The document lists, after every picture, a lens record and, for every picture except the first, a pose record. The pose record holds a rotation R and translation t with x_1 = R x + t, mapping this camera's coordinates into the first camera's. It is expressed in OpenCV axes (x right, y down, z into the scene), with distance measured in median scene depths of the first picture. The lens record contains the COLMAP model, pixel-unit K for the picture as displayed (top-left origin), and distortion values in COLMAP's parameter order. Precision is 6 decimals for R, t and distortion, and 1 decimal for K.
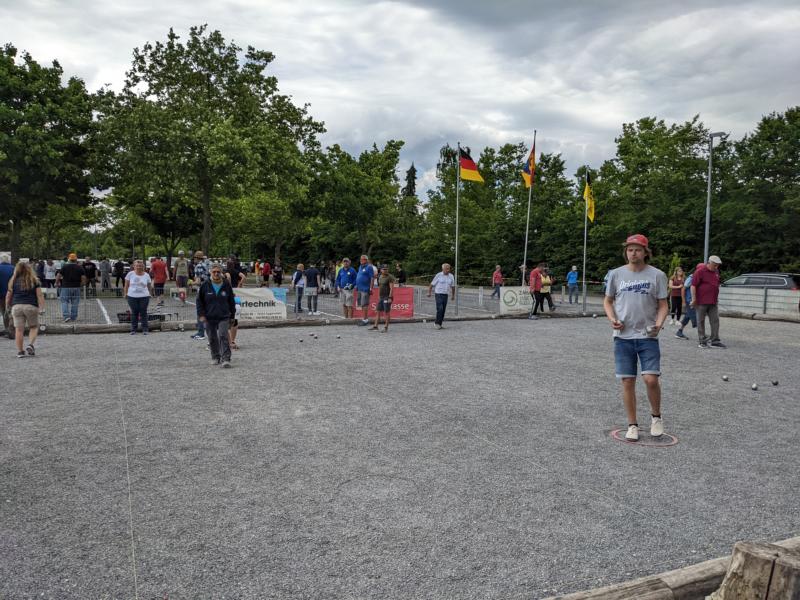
lens RADIAL K [[632.5, 0, 400.3], [0, 632.5, 327.8], [0, 0, 1]] dist [-0.032497, -0.003969]
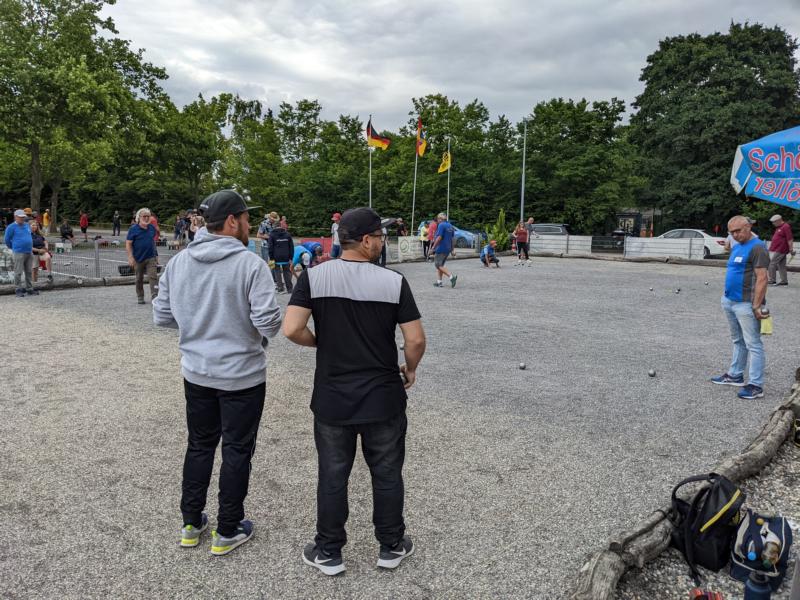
lens RADIAL K [[630.4, 0, 422.7], [0, 630.4, 300.2], [0, 0, 1]] dist [0.073781, -0.151735]
pose [[0.885508, -0.058519, 0.460924, -0.208659], [0.041807, 0.998048, 0.046394, 0.001716], [-0.462739, -0.021812, 0.886226, -0.064535]]
